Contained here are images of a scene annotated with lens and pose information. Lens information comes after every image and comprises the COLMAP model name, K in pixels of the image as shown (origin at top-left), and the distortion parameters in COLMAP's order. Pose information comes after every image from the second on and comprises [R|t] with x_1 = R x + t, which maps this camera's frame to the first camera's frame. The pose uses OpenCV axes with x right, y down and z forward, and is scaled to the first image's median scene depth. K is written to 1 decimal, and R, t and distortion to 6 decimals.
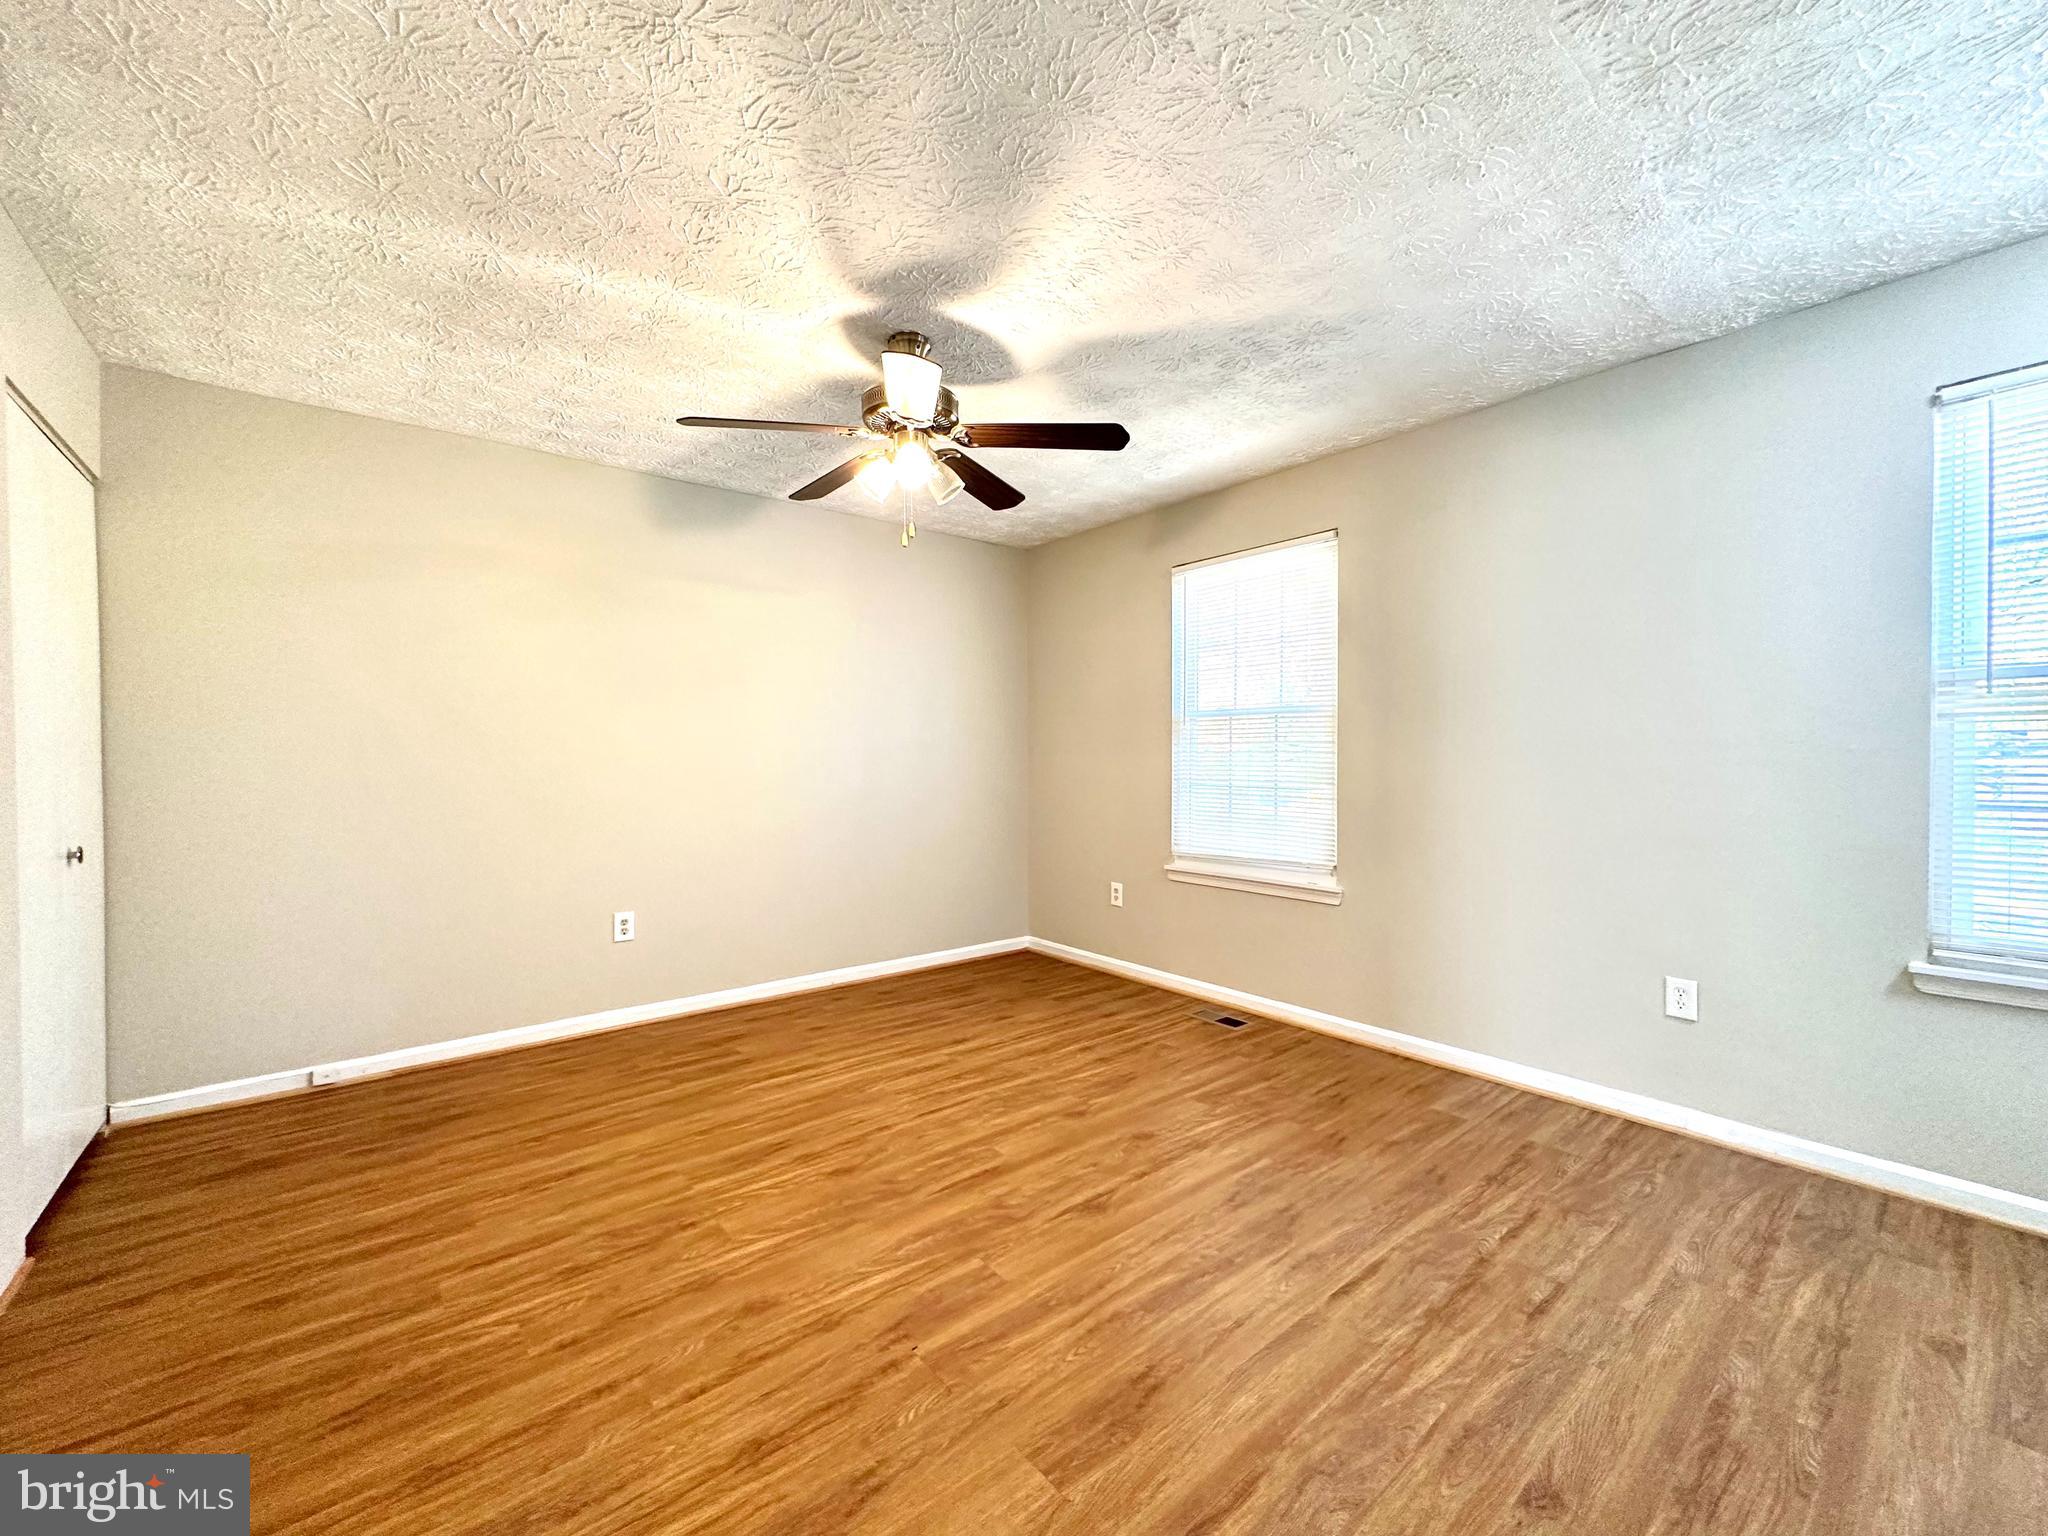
lens RADIAL K [[818.5, 0, 1026.1], [0, 818.5, 764.0], [0, 0, 1]] dist [-0.003470, 0.001119]
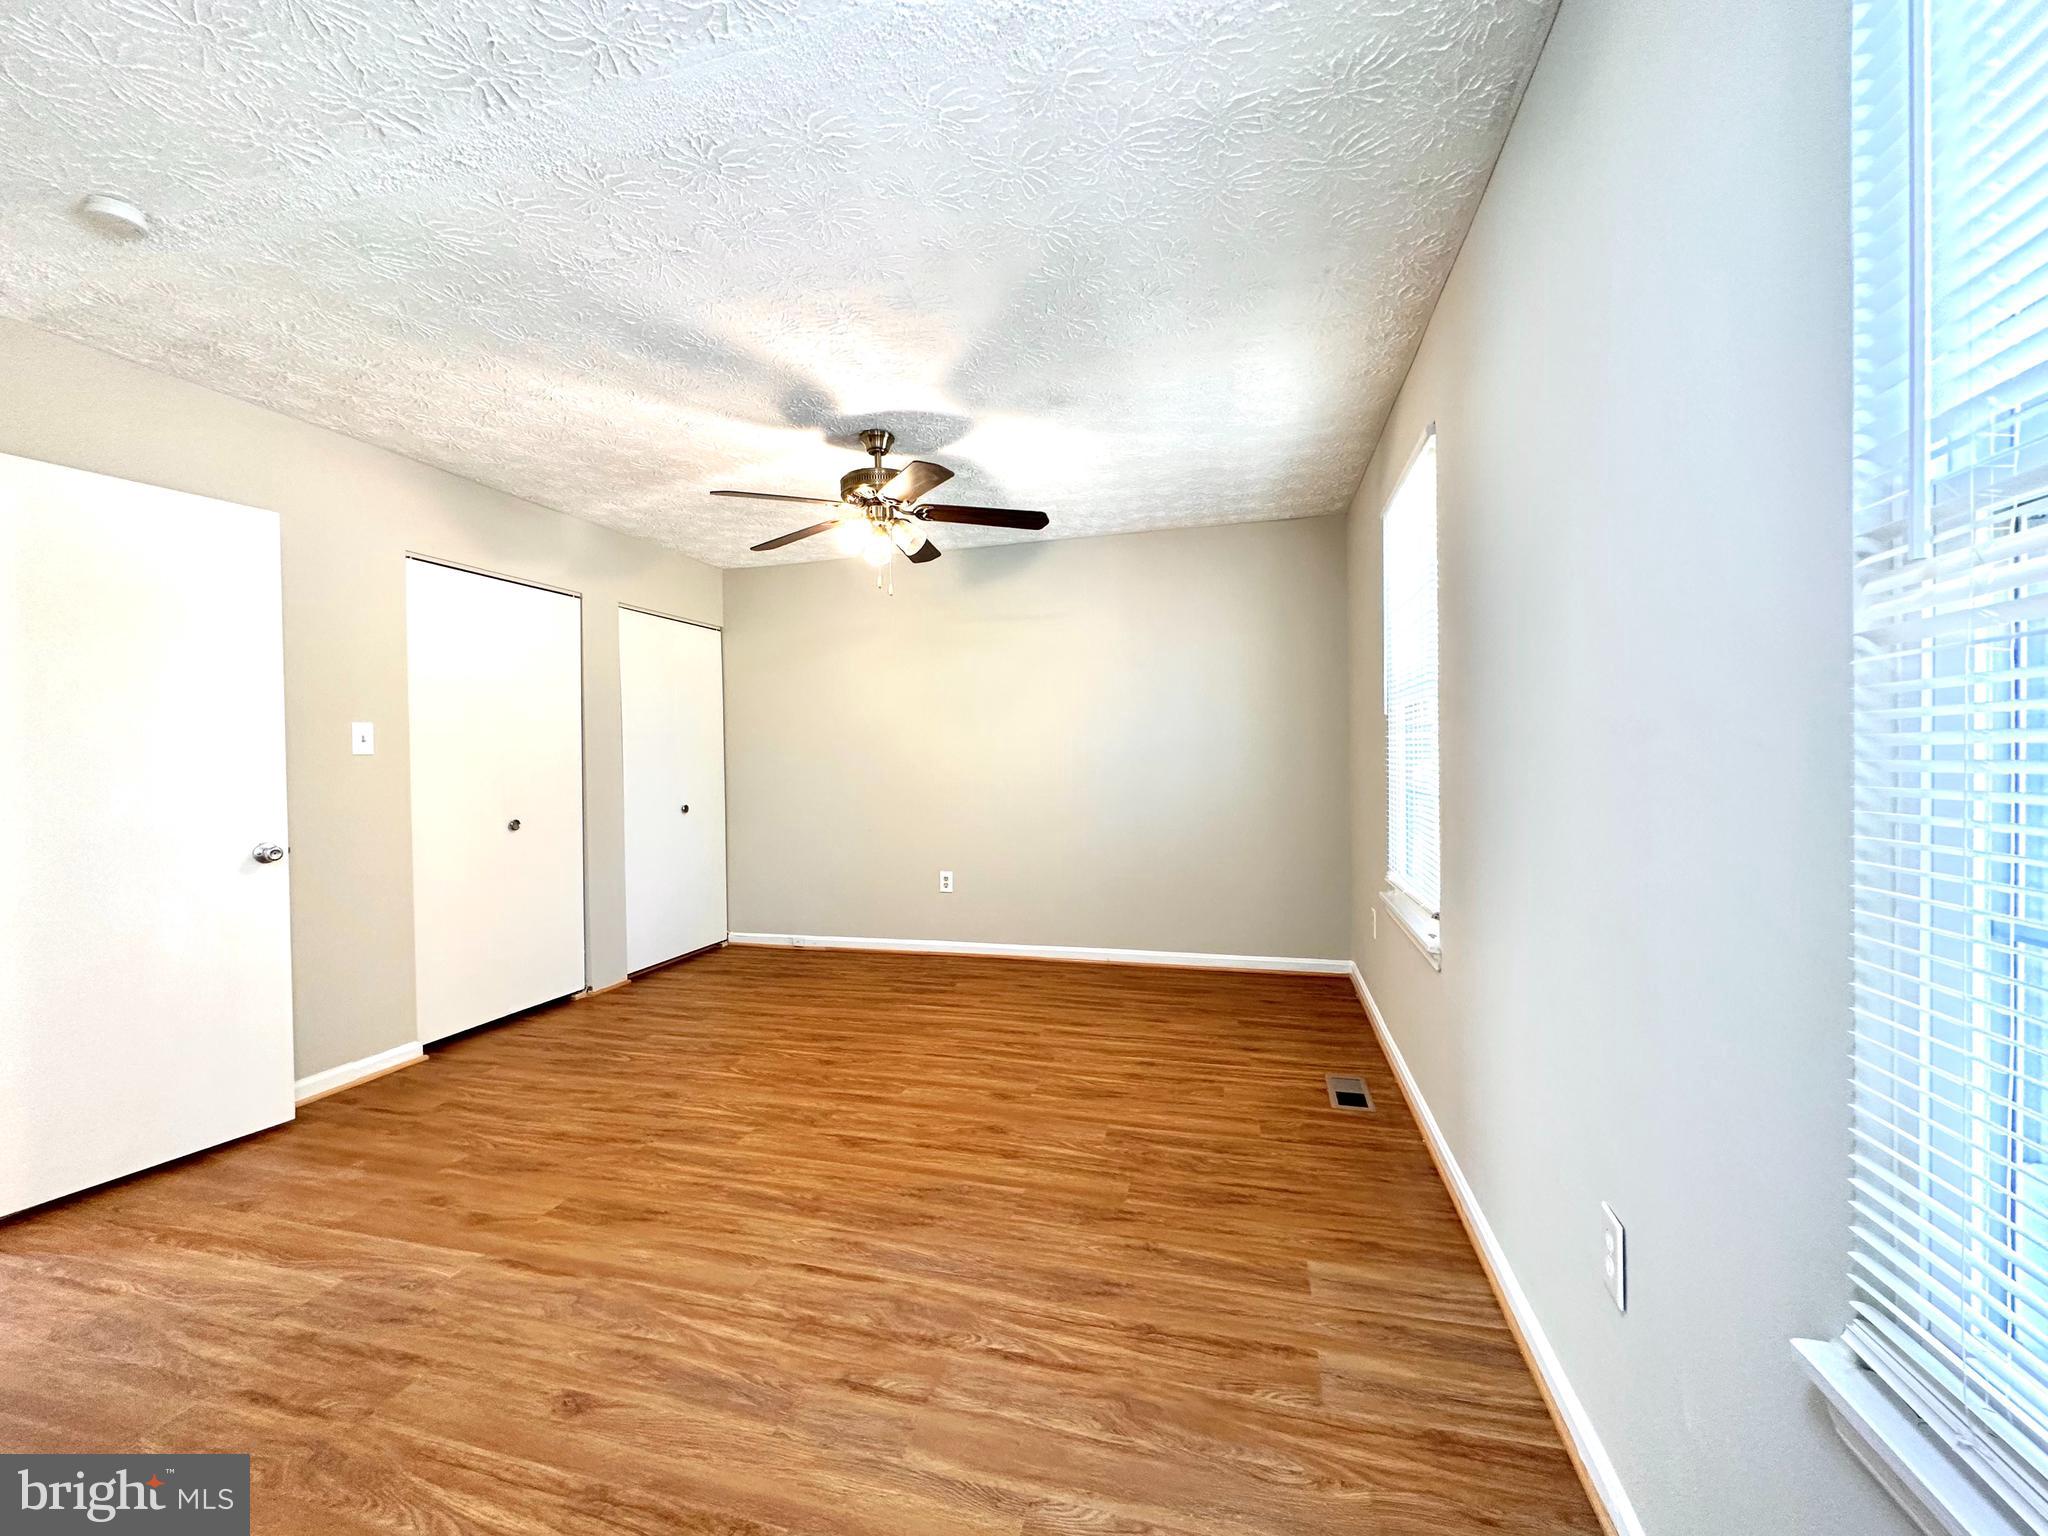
lens RADIAL K [[818.5, 0, 1024.9], [0, 818.5, 764.5], [0, 0, 1]] dist [-0.003470, 0.001119]
pose [[0.576712, 0.000612, -0.816947, 0.962486], [0.007926, 0.999948, 0.006345, -0.009964], [0.816909, -0.010134, 0.576678, 0.421788]]
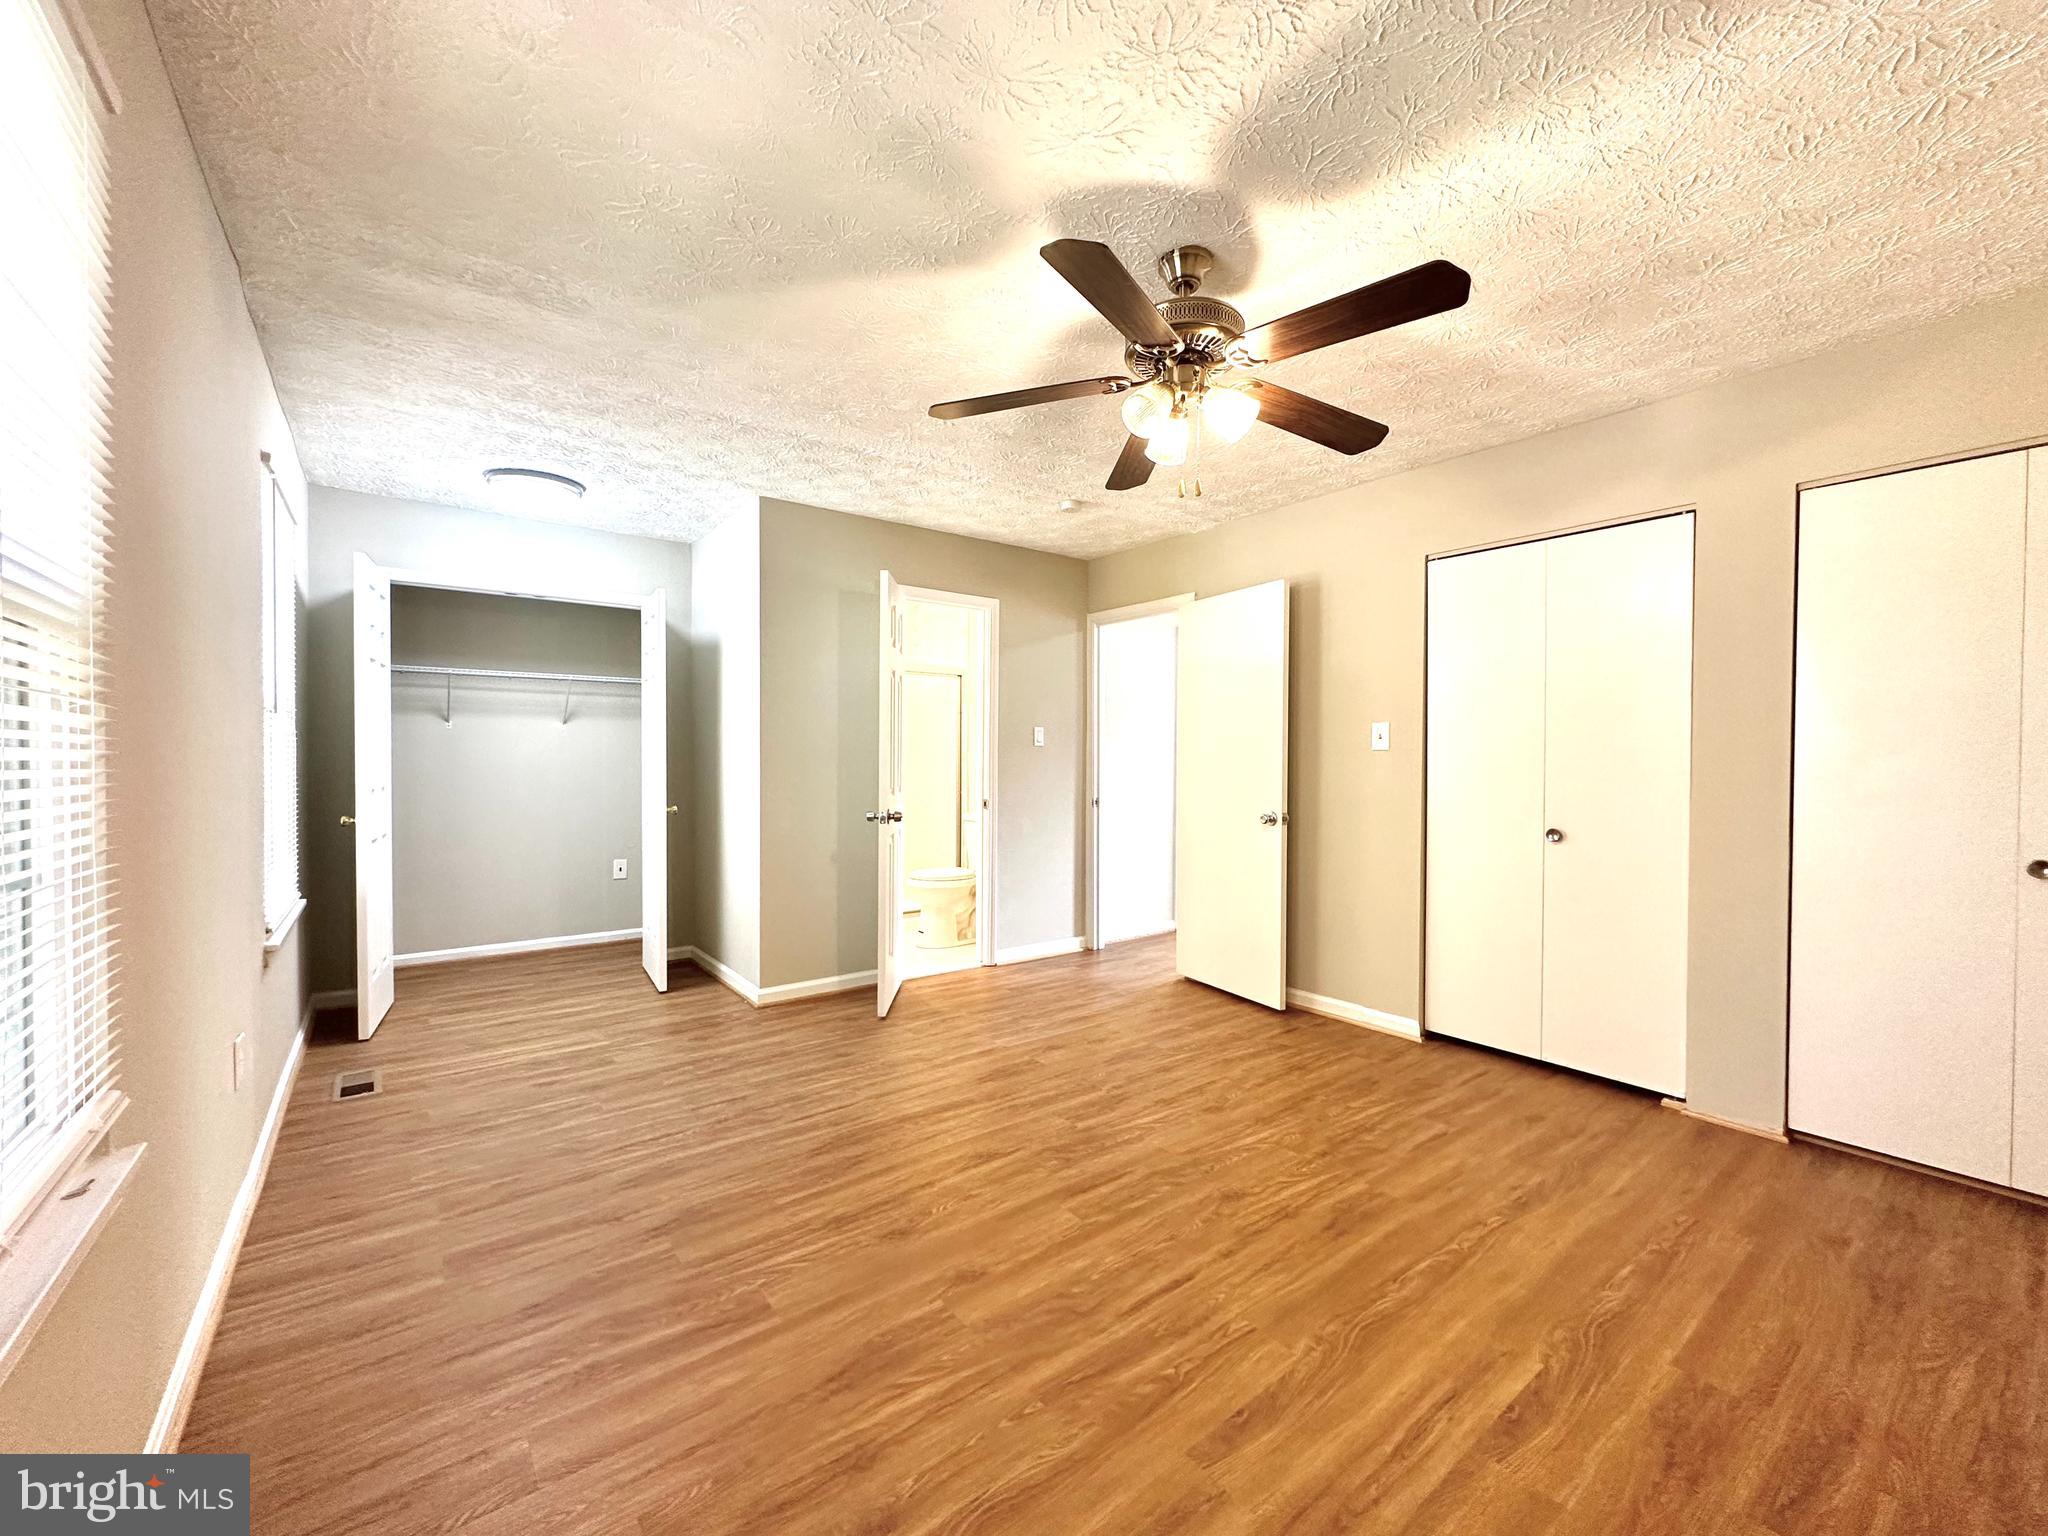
lens RADIAL K [[818.5, 0, 1024.8], [0, 818.5, 767.1], [0, 0, 1]] dist [-0.003470, 0.001119]
pose [[-0.999304, -0.001242, 0.037294, -0.012971], [-0.000542, 0.999824, 0.018778, -0.021692], [-0.037311, 0.018745, -0.999128, 1.718977]]
